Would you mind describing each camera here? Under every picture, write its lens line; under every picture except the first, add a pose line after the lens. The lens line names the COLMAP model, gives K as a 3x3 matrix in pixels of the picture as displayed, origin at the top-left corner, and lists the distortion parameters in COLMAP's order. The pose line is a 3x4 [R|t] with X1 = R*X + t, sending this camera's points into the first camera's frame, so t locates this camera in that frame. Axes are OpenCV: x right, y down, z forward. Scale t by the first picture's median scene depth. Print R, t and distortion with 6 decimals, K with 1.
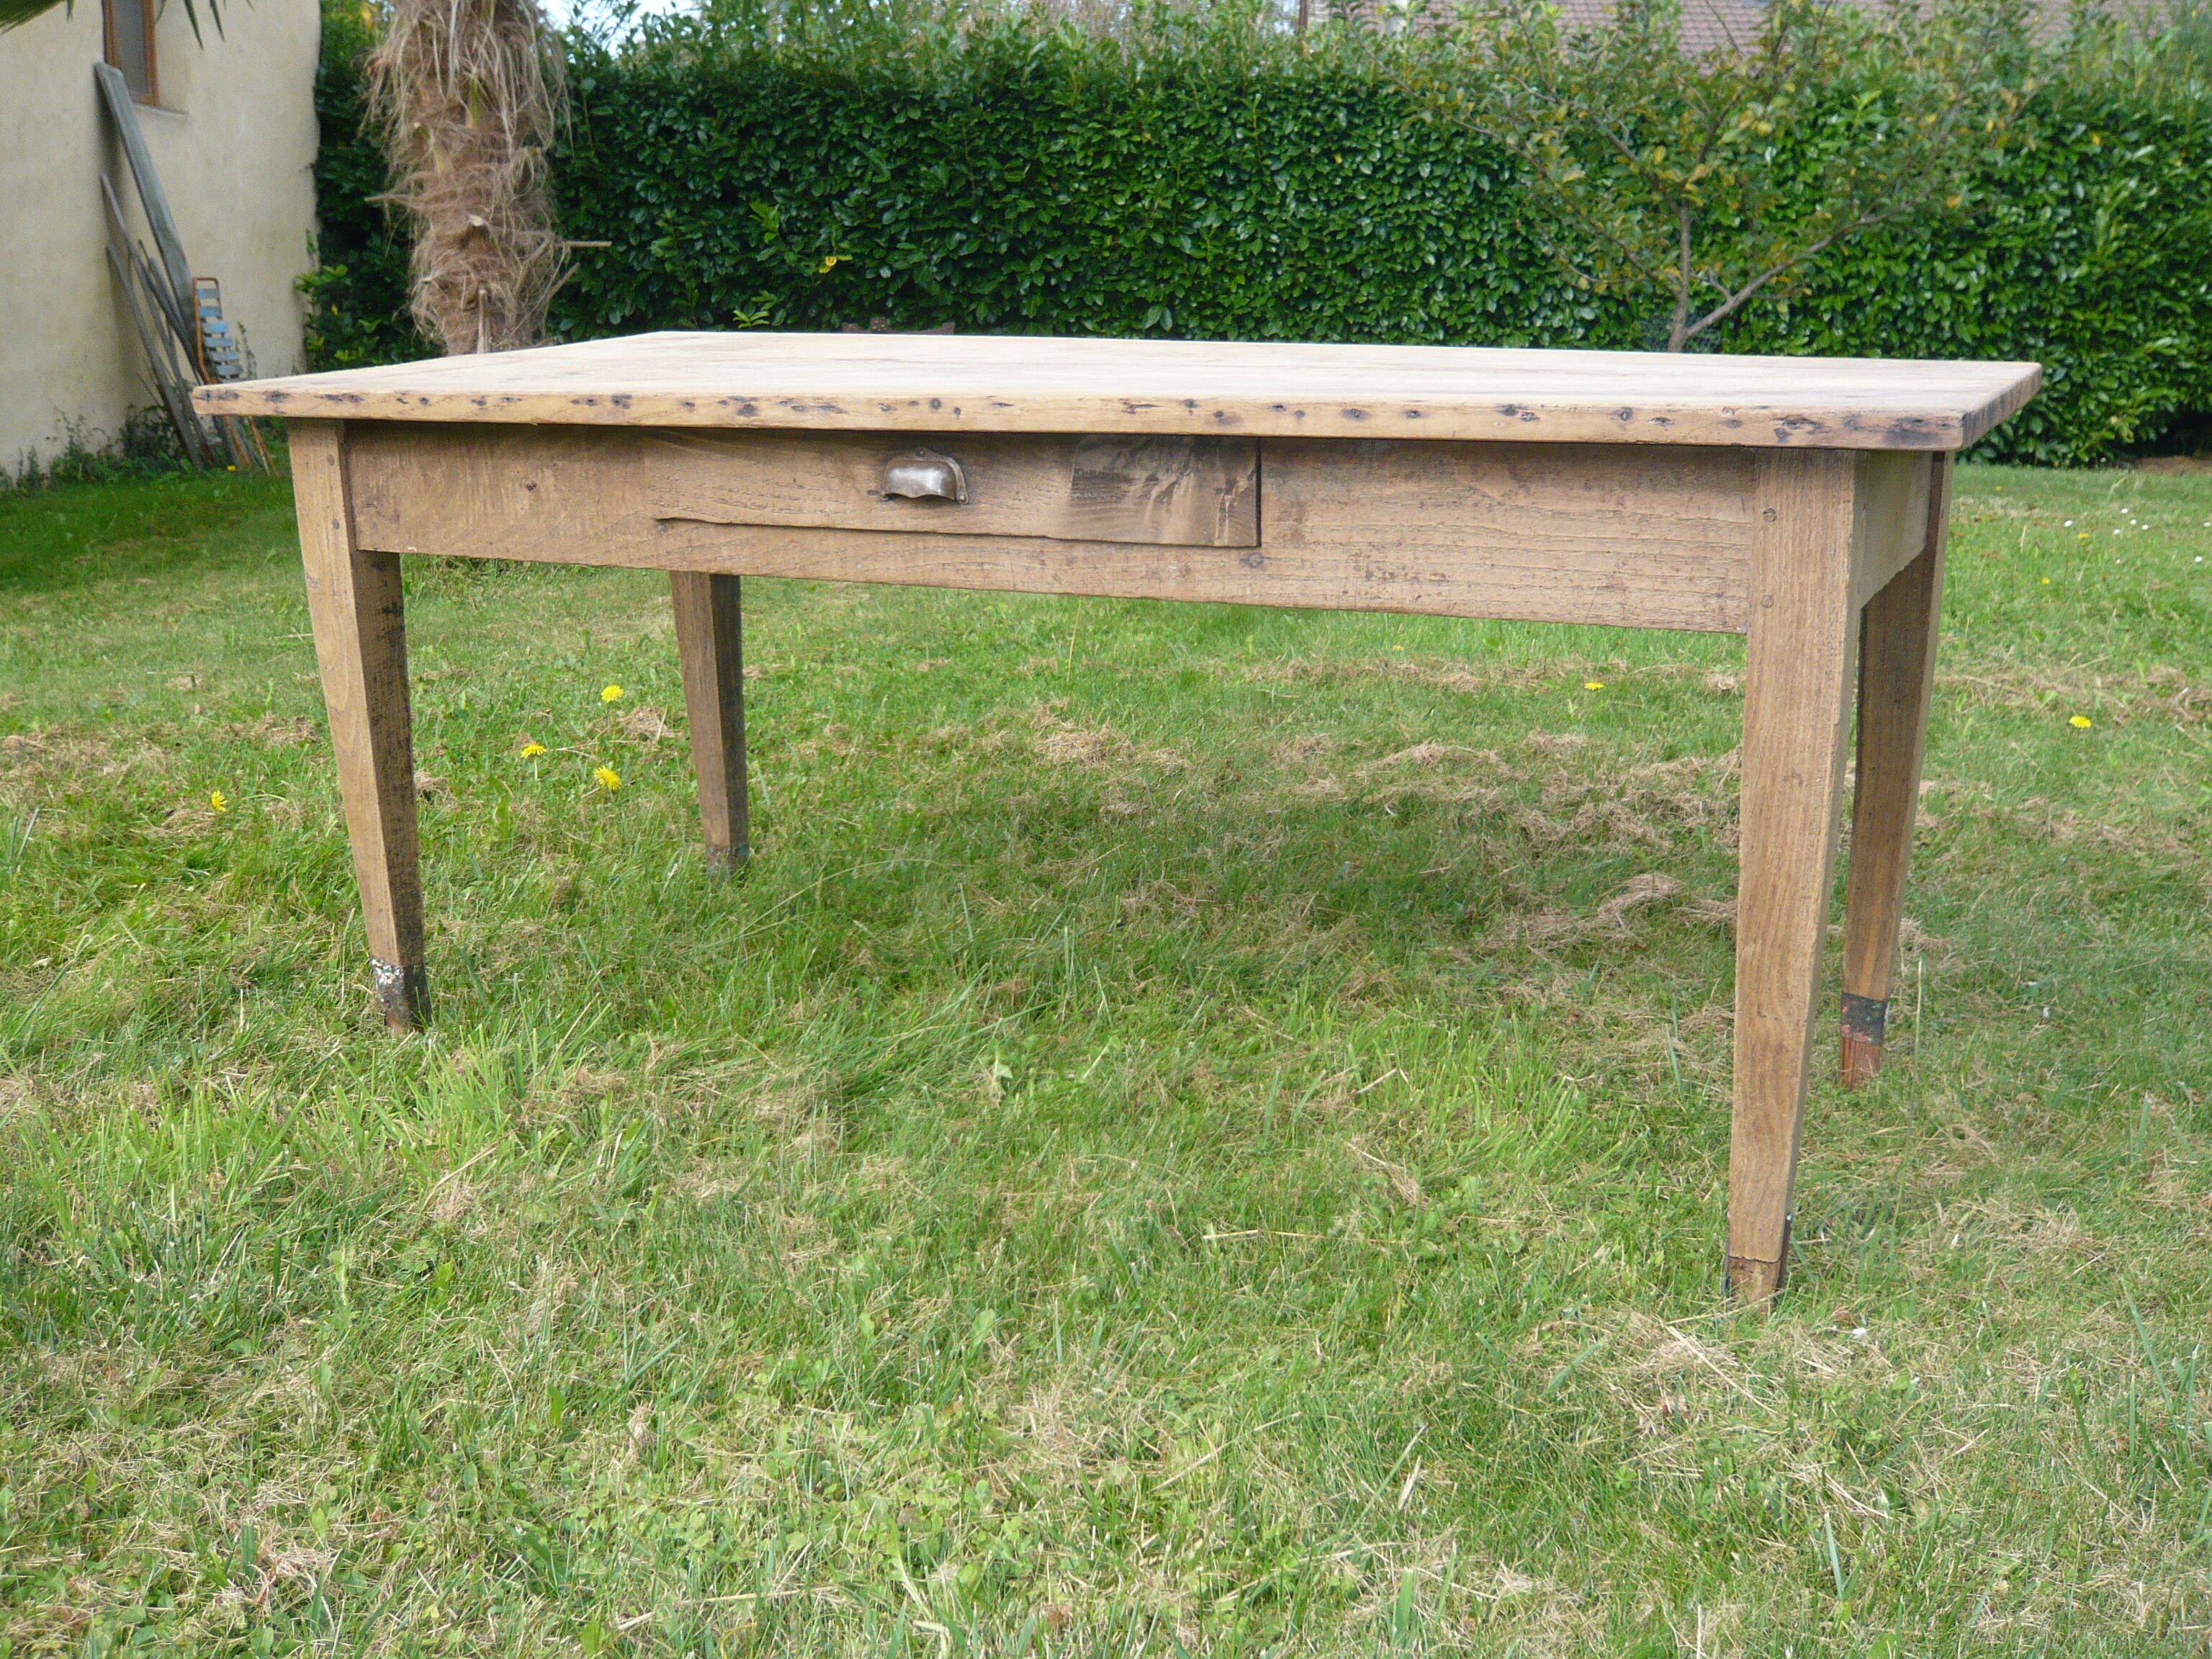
lens RADIAL K [[2193.6, 0, 1101.1], [0, 2193.6, 836.4], [0, 0, 1]] dist [-0.086128, 0.000000]
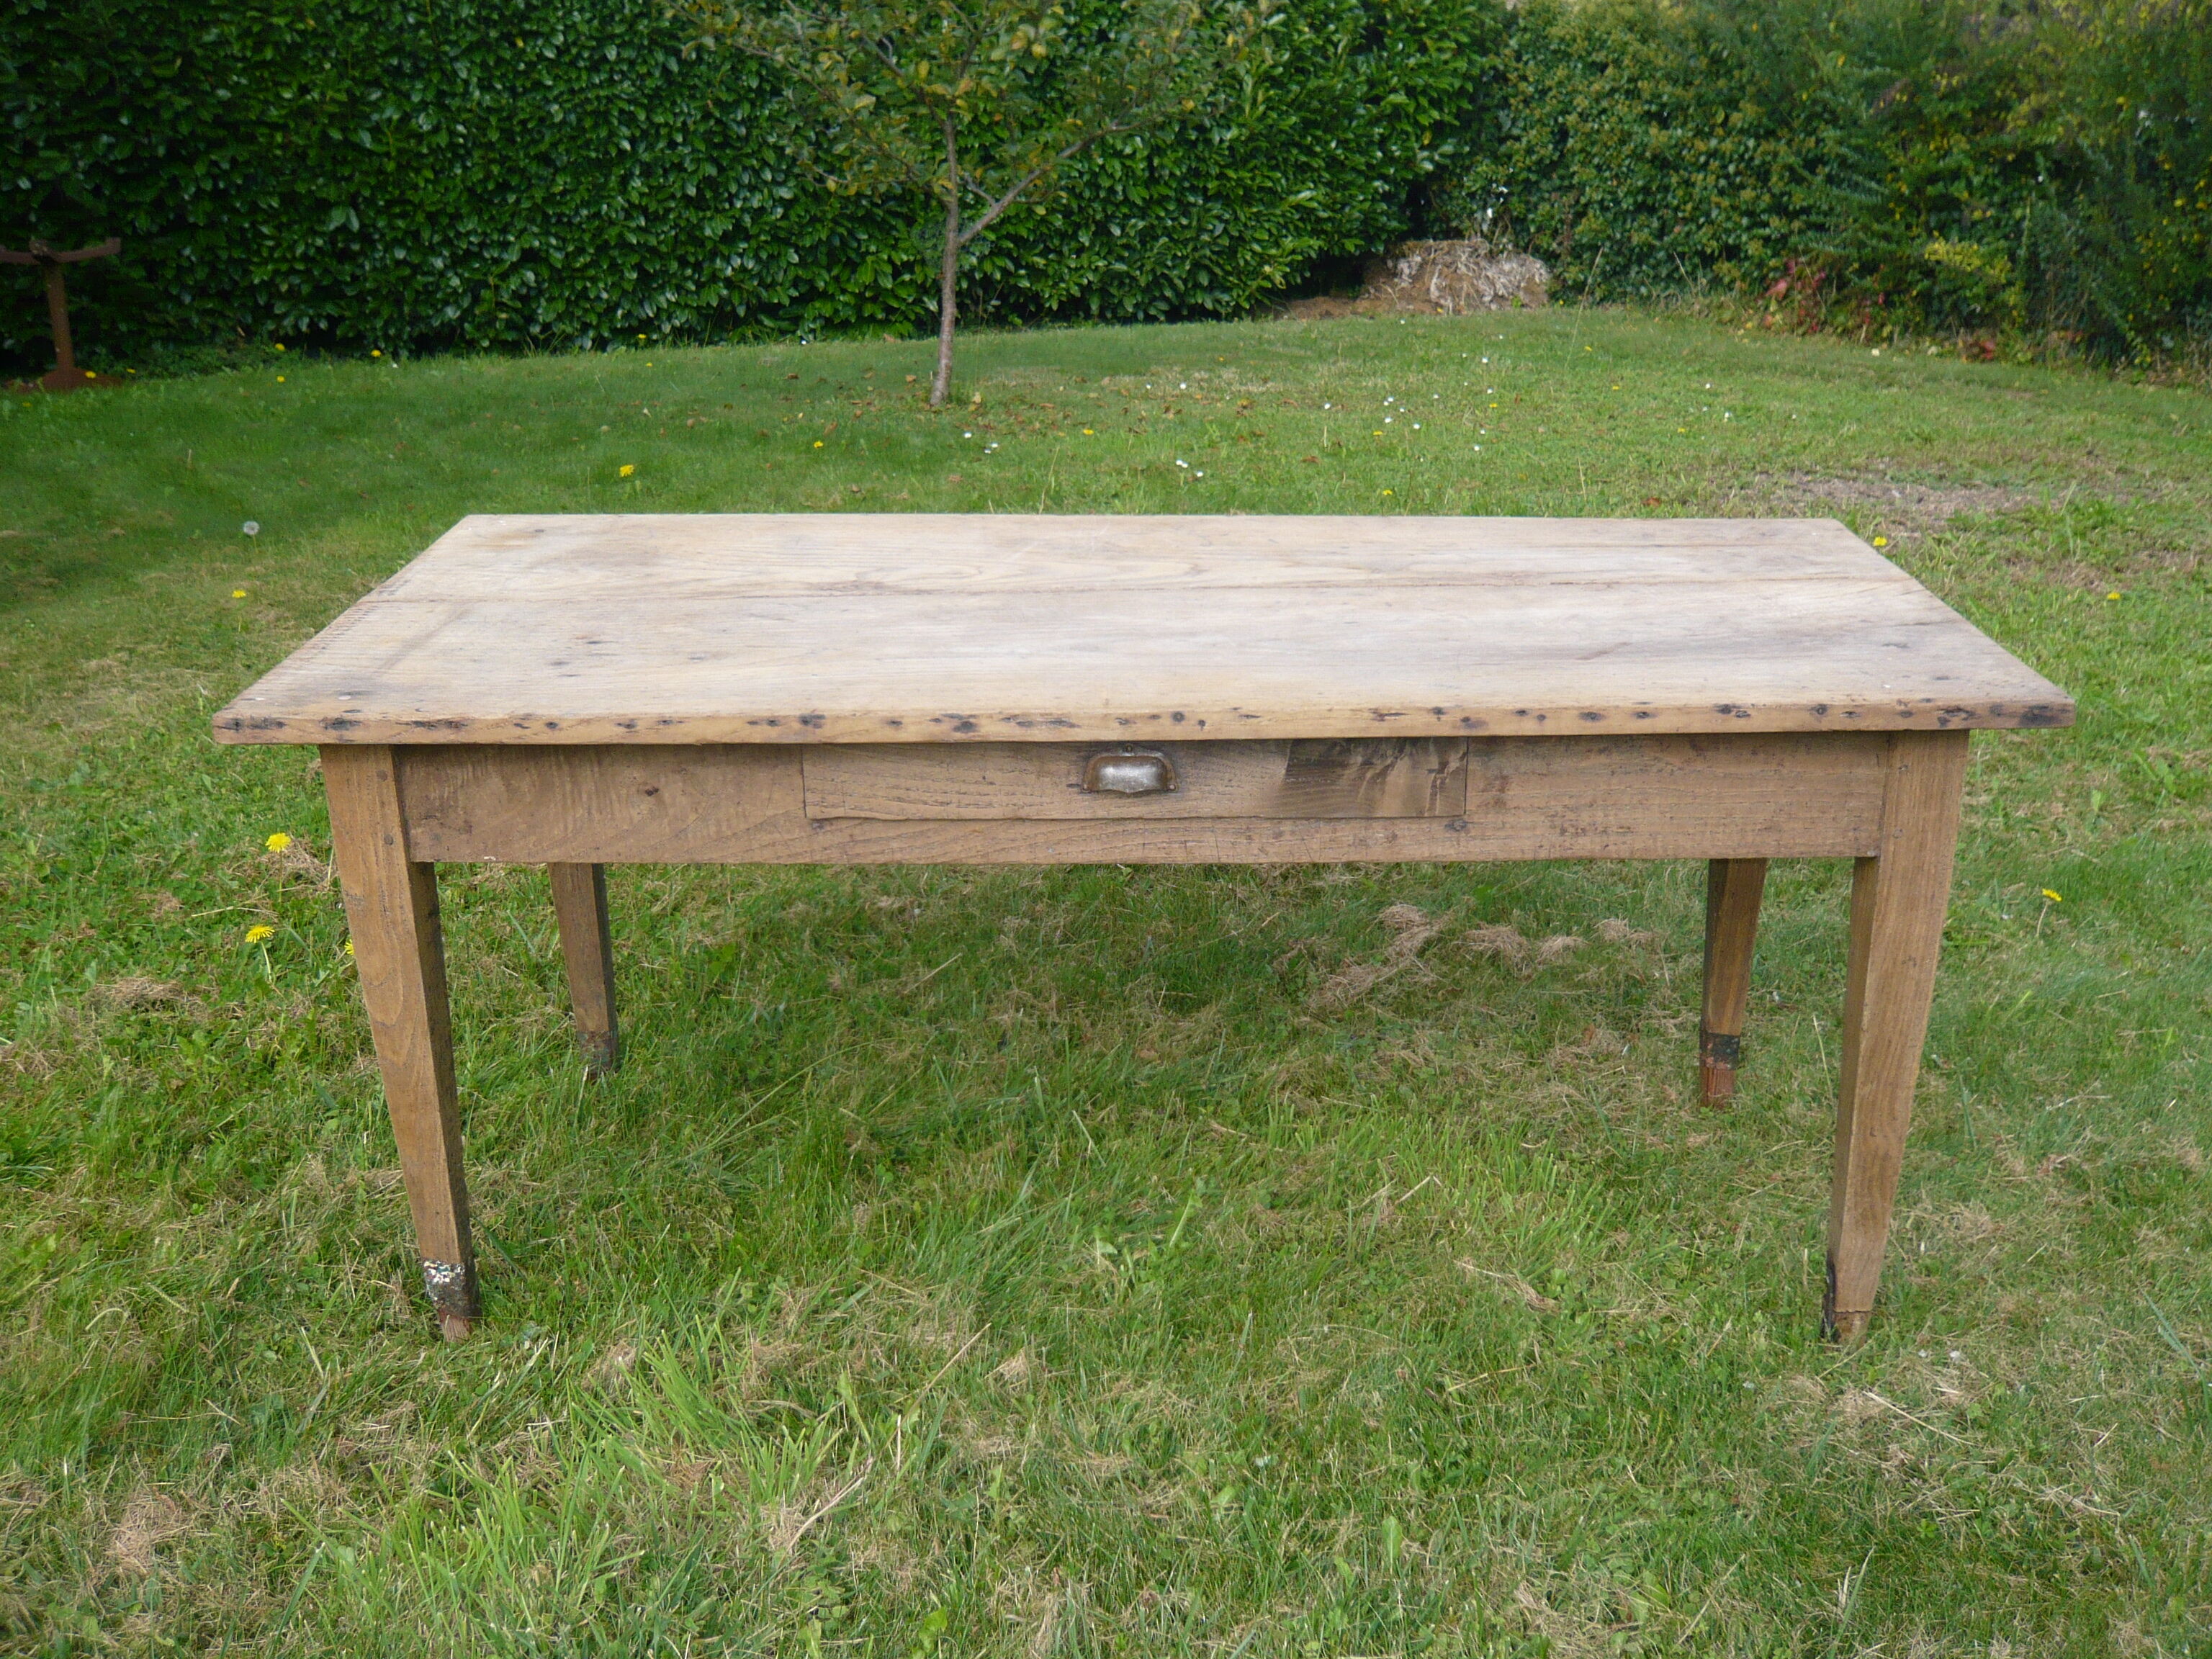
lens RADIAL K [[2193.6, 0, 1119.1], [0, 2193.6, 859.5], [0, 0, 1]] dist [-0.086128, 0.000000]
pose [[0.906201, -0.150322, 0.395227, -0.344748], [0.111970, 0.986618, 0.118522, -0.166091], [-0.407754, -0.063151, 0.910905, 0.014640]]
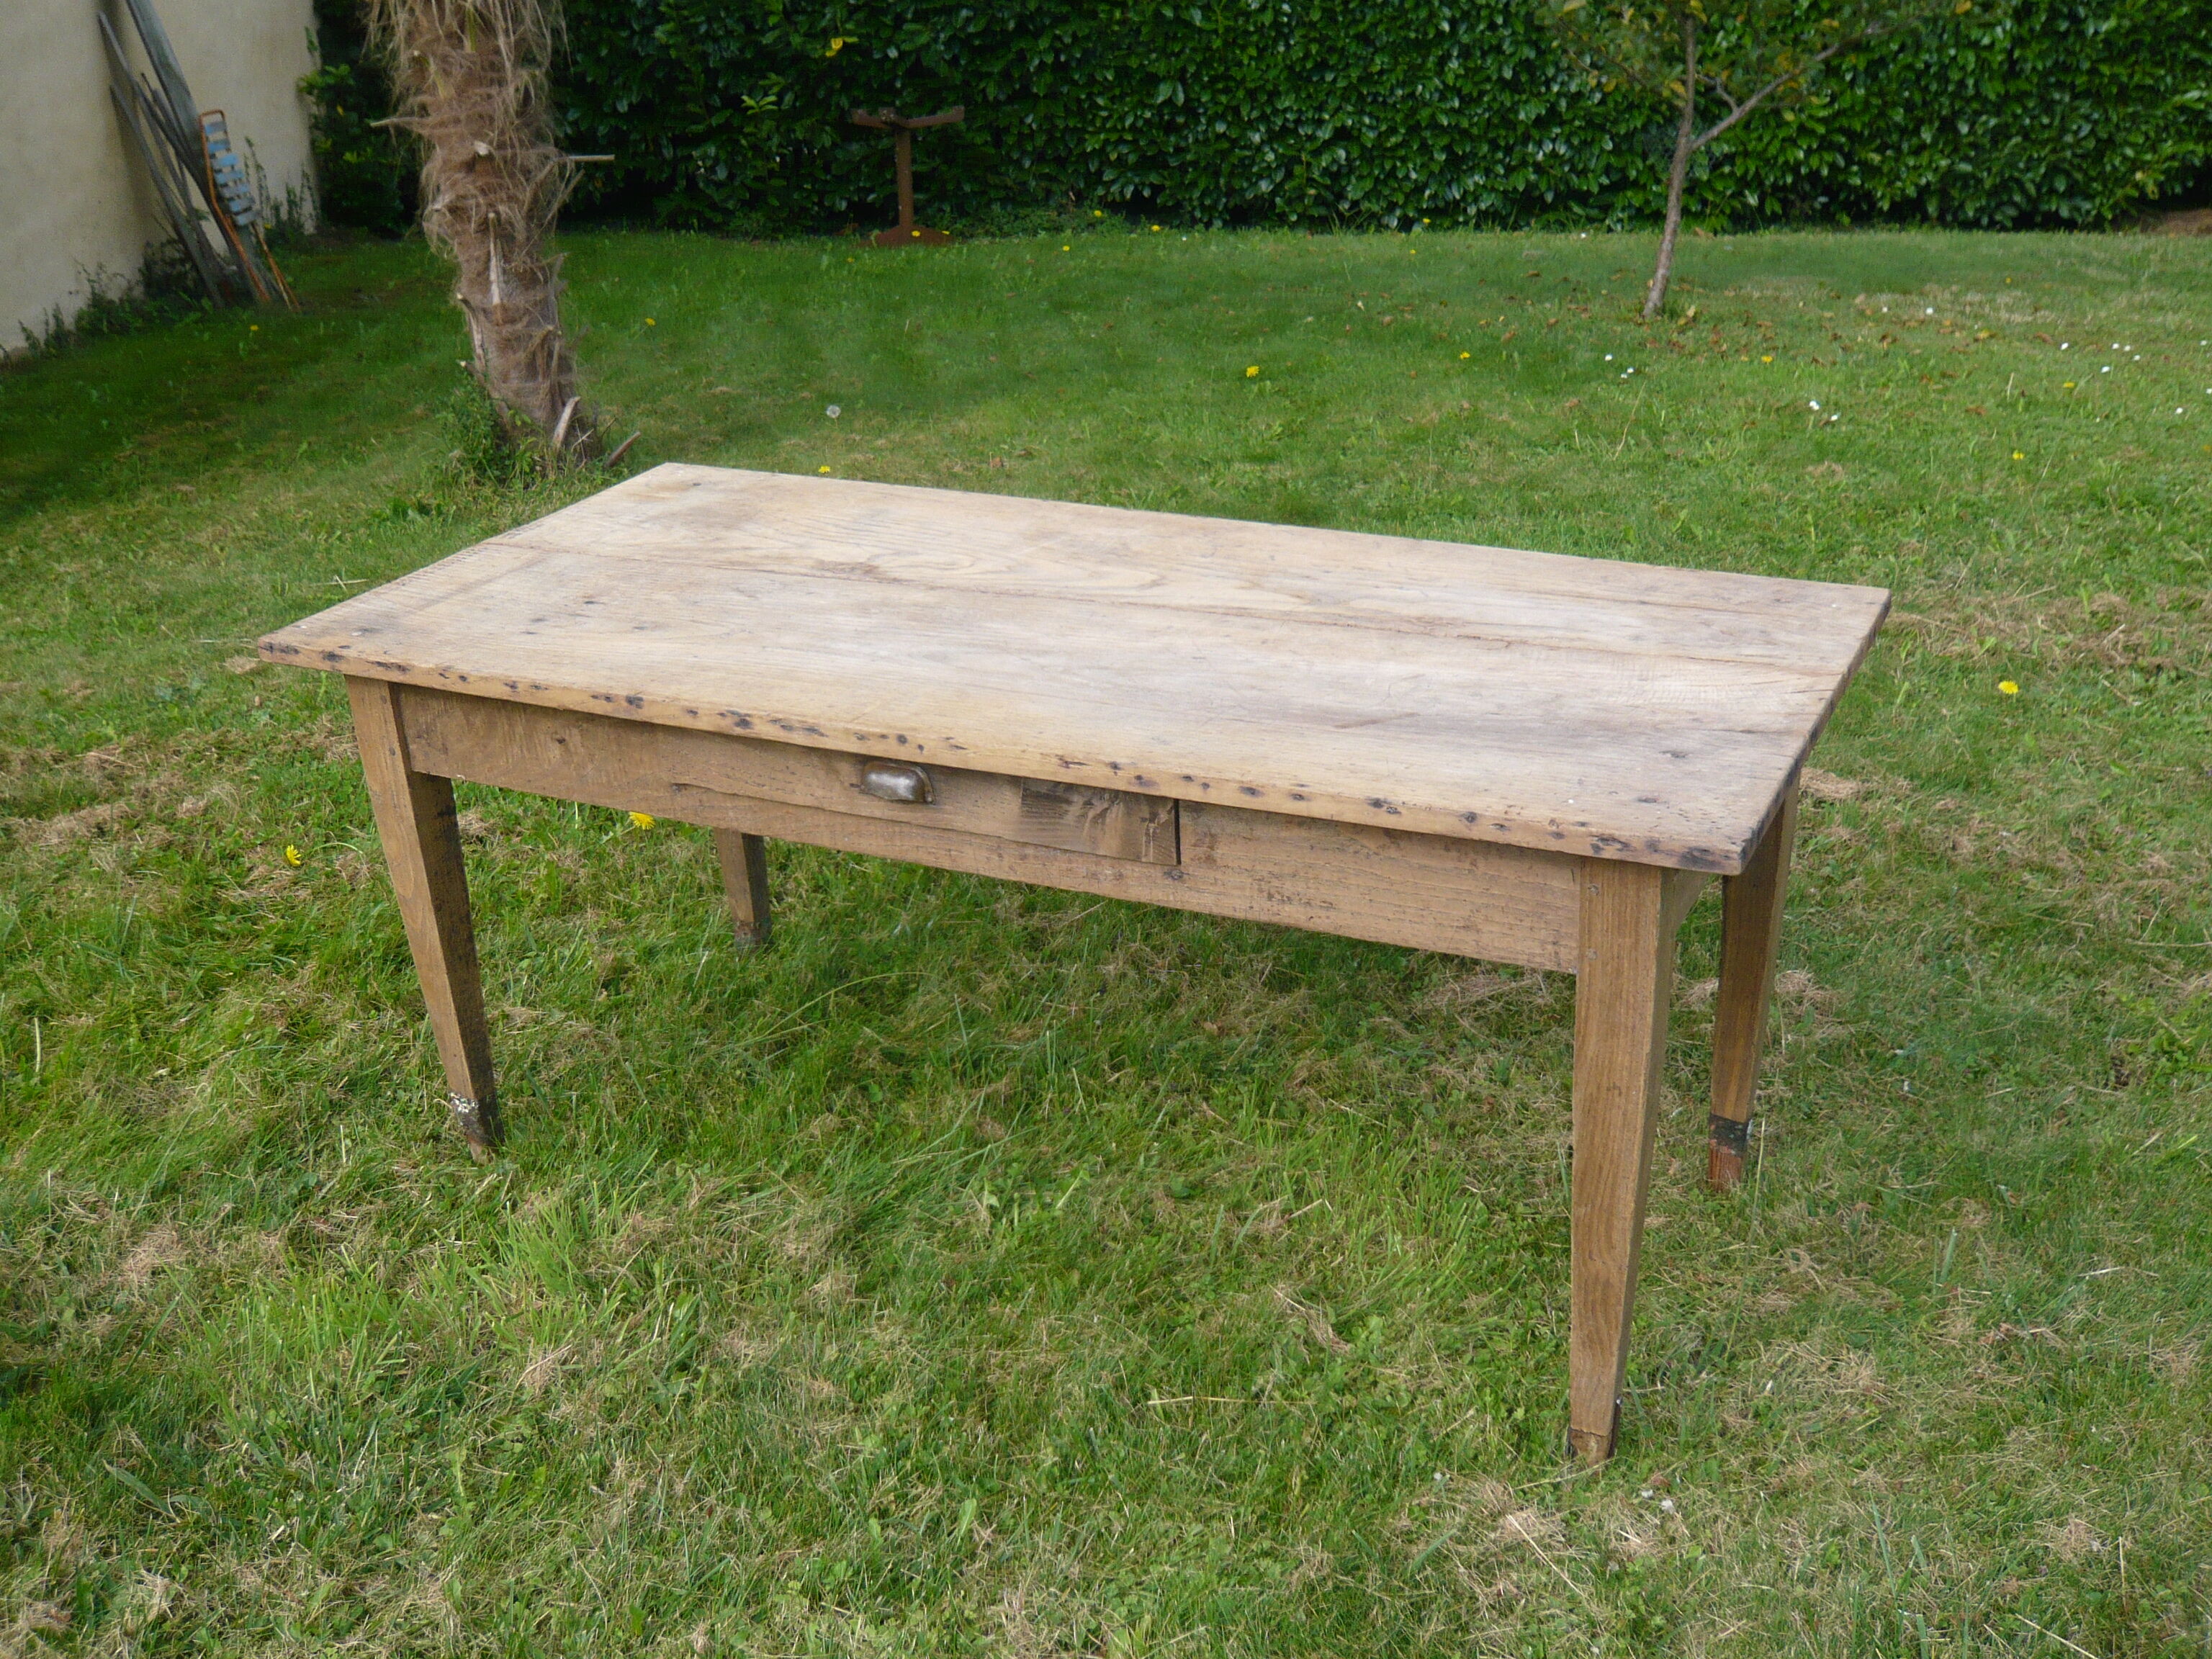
lens RADIAL K [[2193.6, 0, 1115.2], [0, 2193.6, 865.9], [0, 0, 1]] dist [-0.086128, 0.000000]
pose [[0.999595, -0.024067, -0.015183, 0.034769], [0.026138, 0.987487, 0.155519, -0.198365], [0.011250, -0.155853, 0.987716, -0.108017]]
